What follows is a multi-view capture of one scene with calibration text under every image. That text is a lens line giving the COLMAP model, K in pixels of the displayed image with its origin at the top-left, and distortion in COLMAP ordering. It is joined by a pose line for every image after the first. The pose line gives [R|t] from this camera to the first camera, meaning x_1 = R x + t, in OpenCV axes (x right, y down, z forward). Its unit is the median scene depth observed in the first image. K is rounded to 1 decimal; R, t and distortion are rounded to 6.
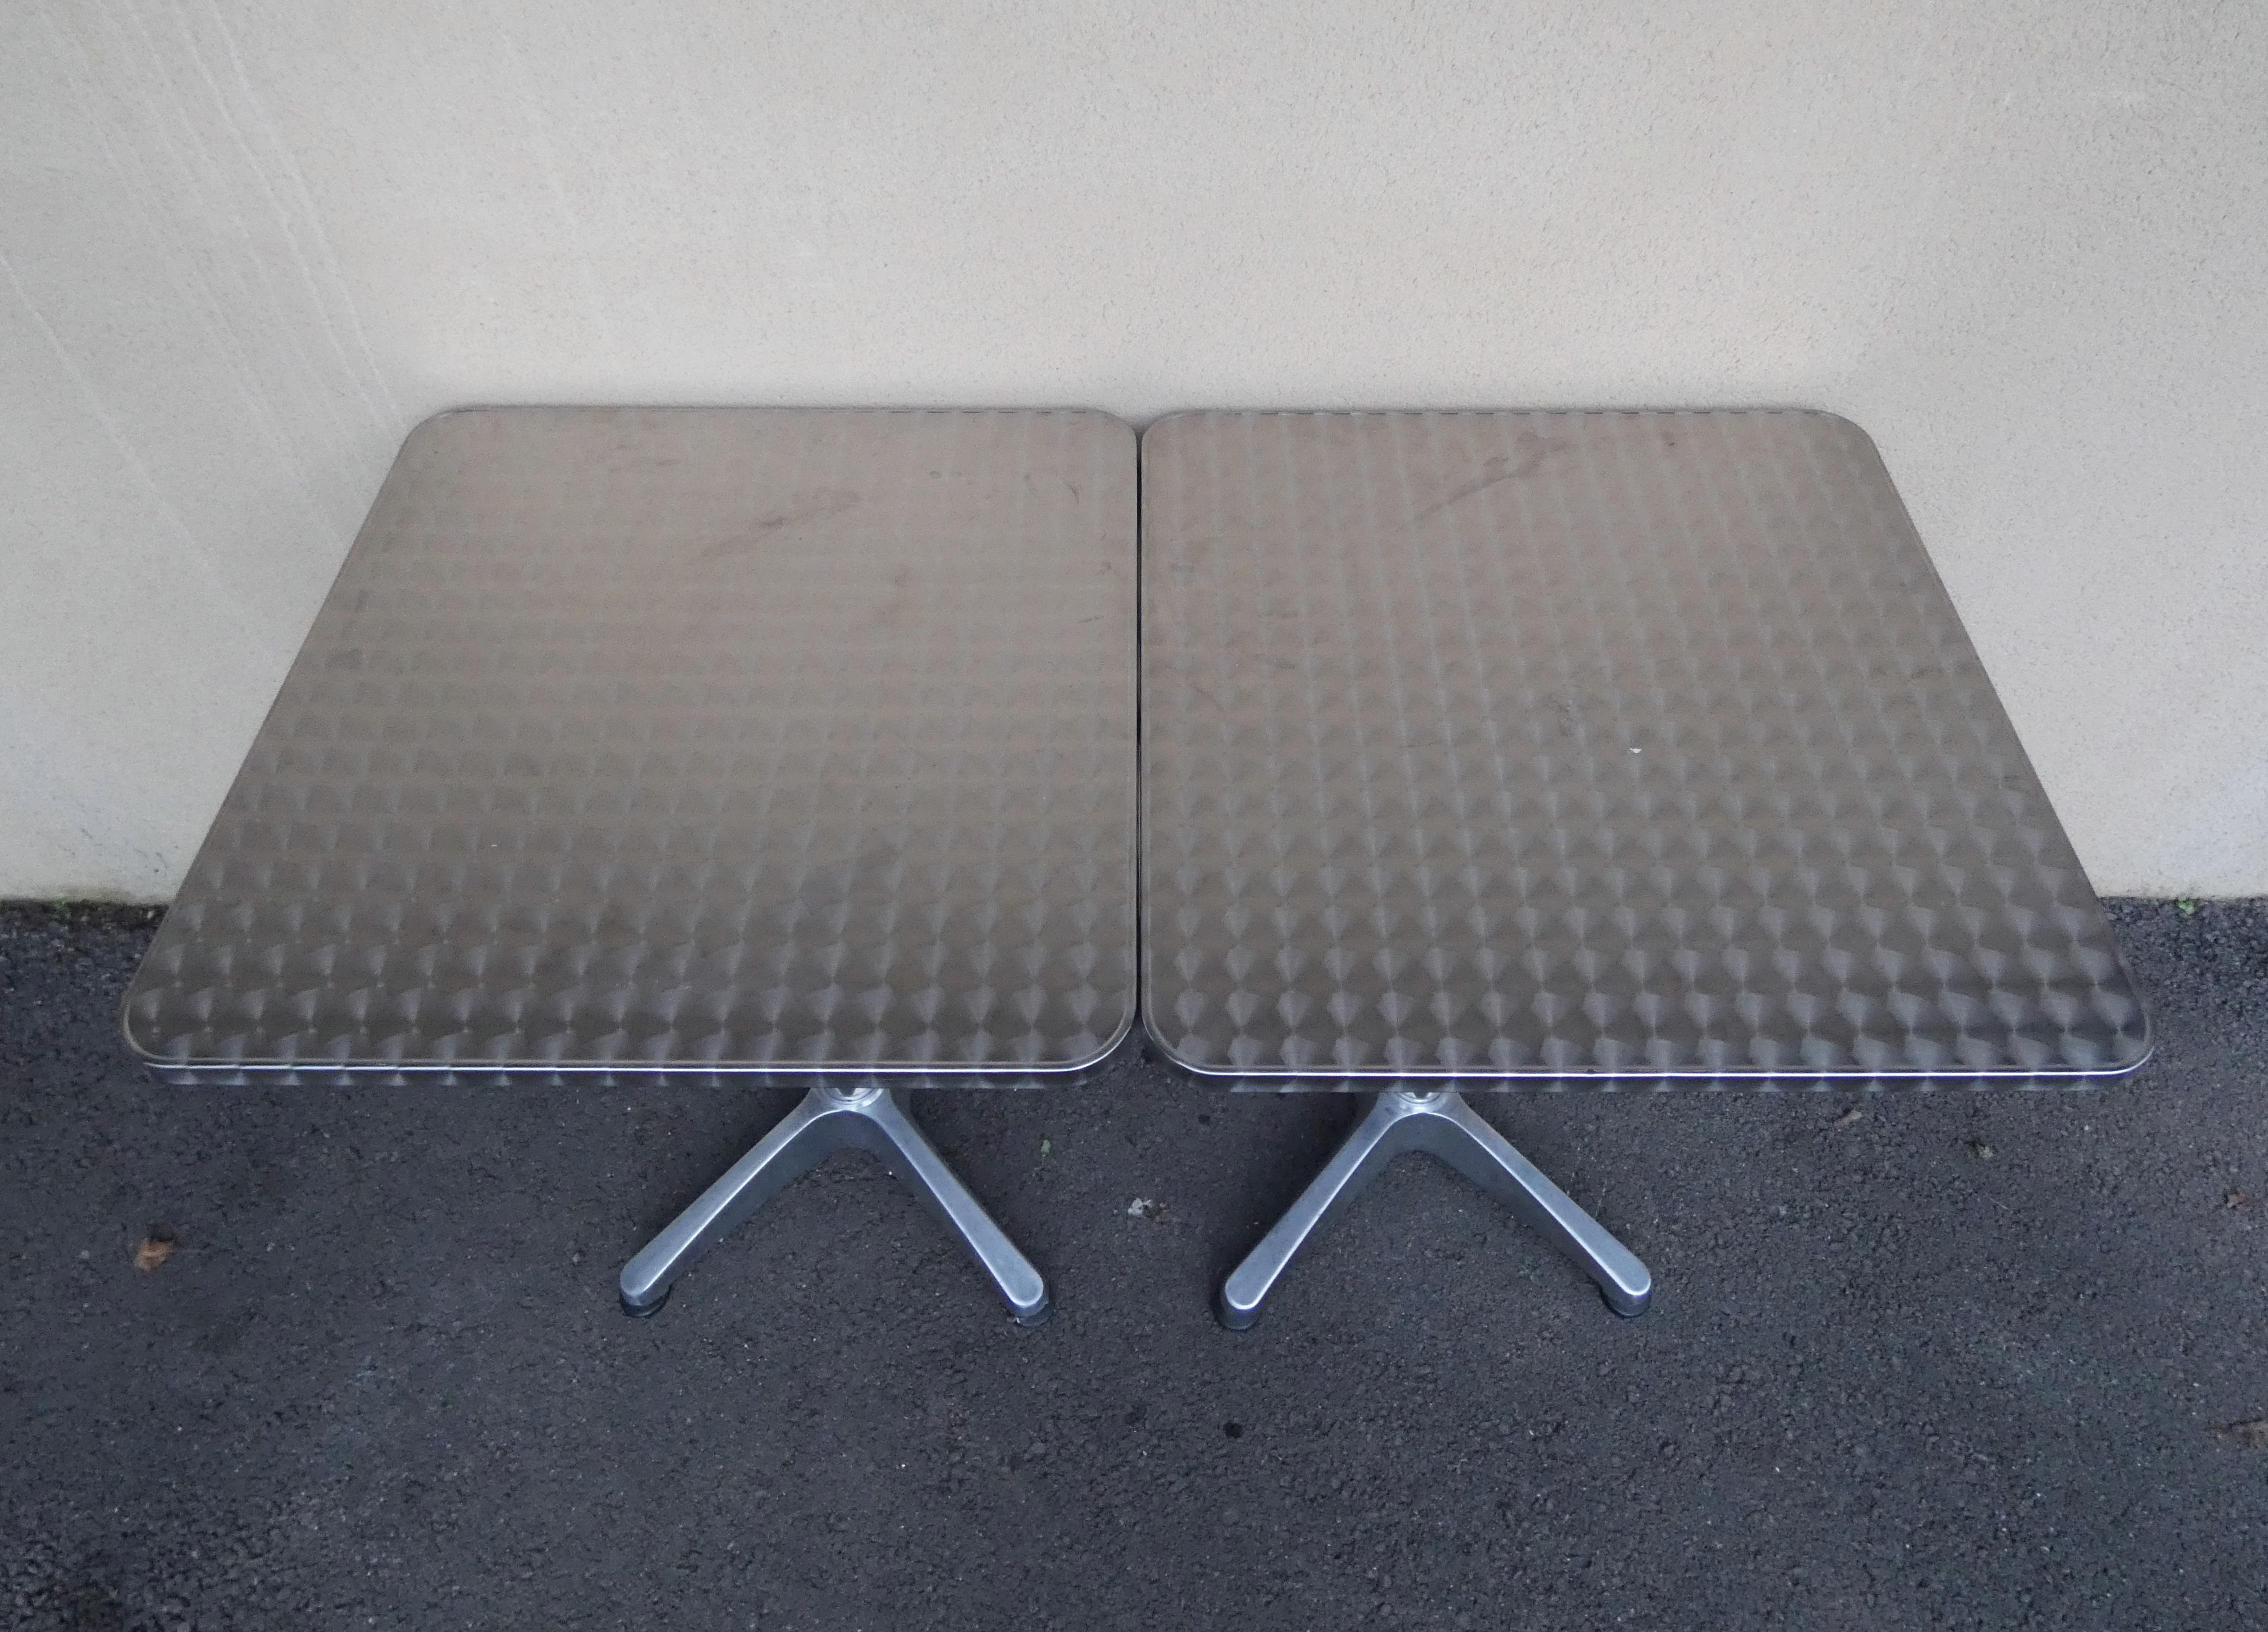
lens RADIAL K [[1412.6, 0, 1134.7], [0, 1412.6, 700.5], [0, 0, 1]] dist [0.015420, -0.009723]
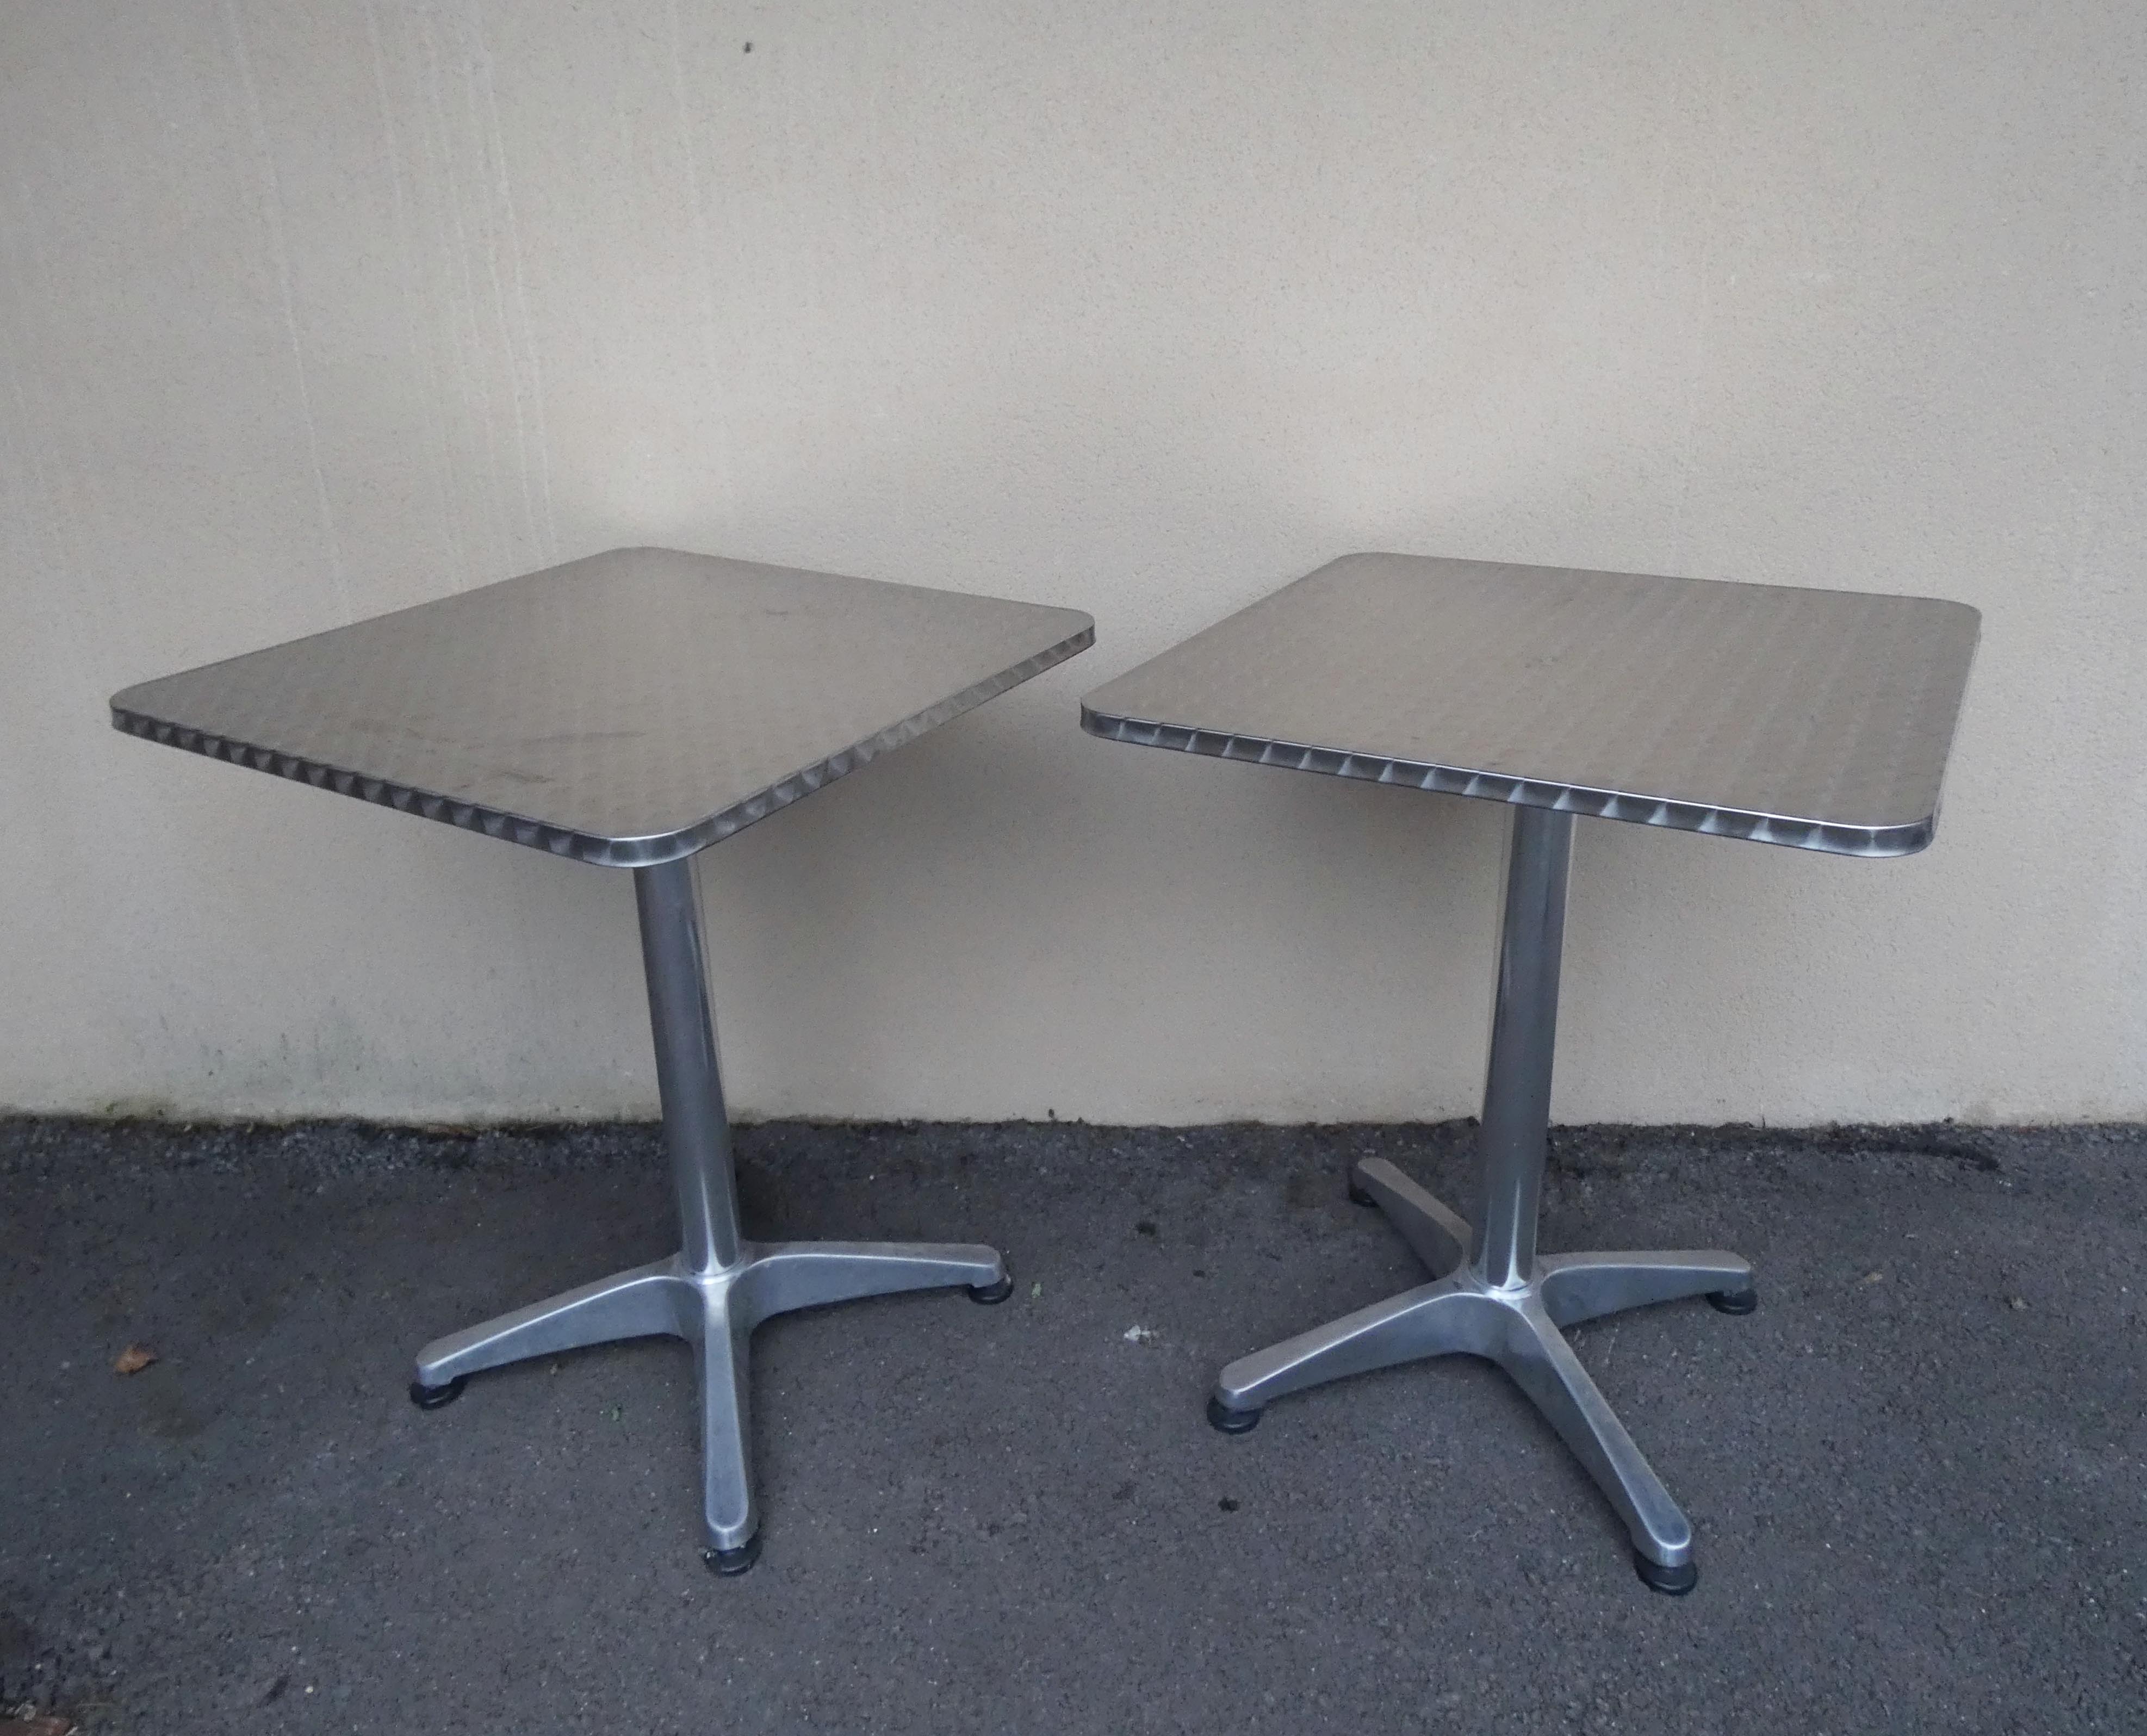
lens RADIAL K [[1516.6, 0, 1091.7], [0, 1516.6, 764.4], [0, 0, 1]] dist [0.021428, -0.019883]
pose [[0.999148, -0.007458, -0.040597, 0.024036], [-0.012242, 0.885744, -0.464012, 0.556964], [0.039419, 0.464114, 0.884898, -0.117449]]
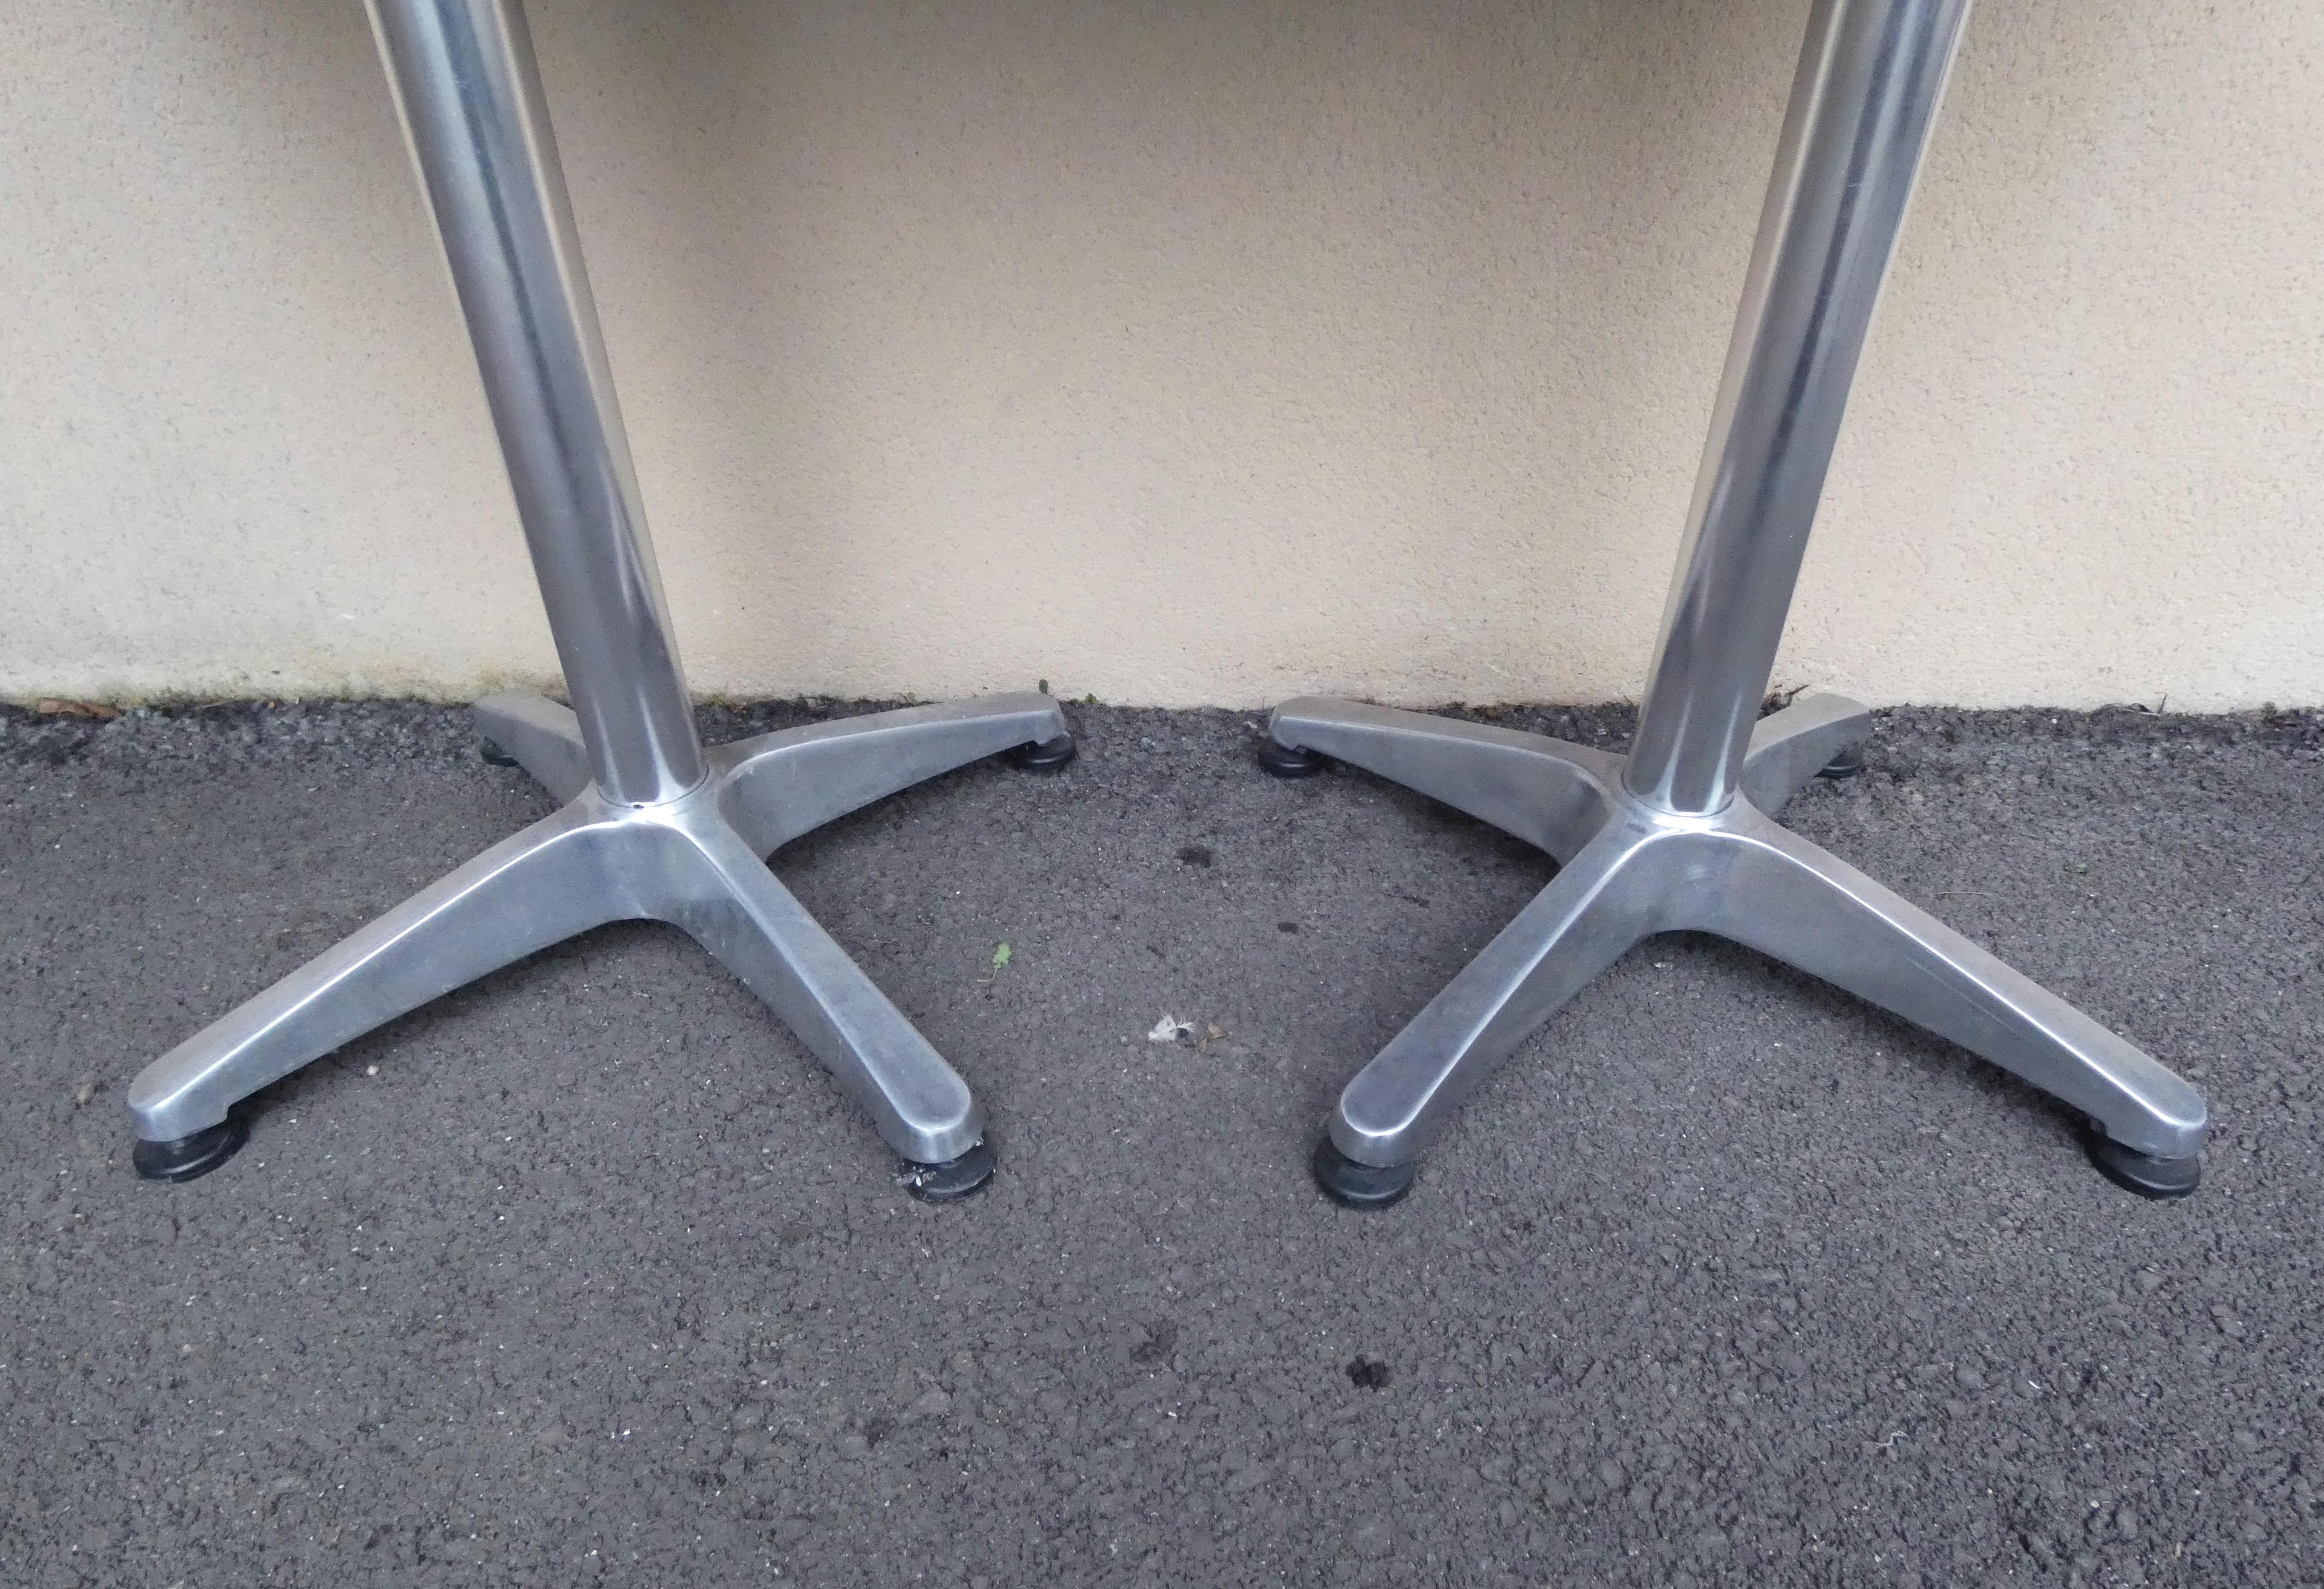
lens RADIAL K [[1388.1, 0, 1171.3], [0, 1388.1, 807.2], [0, 0, 1]] dist [0.000831, 0.000352]
pose [[0.999909, 0.005958, -0.012120, 0.011142], [-0.008840, 0.967192, -0.253891, 0.459472], [0.010210, 0.253975, 0.967157, 0.532700]]
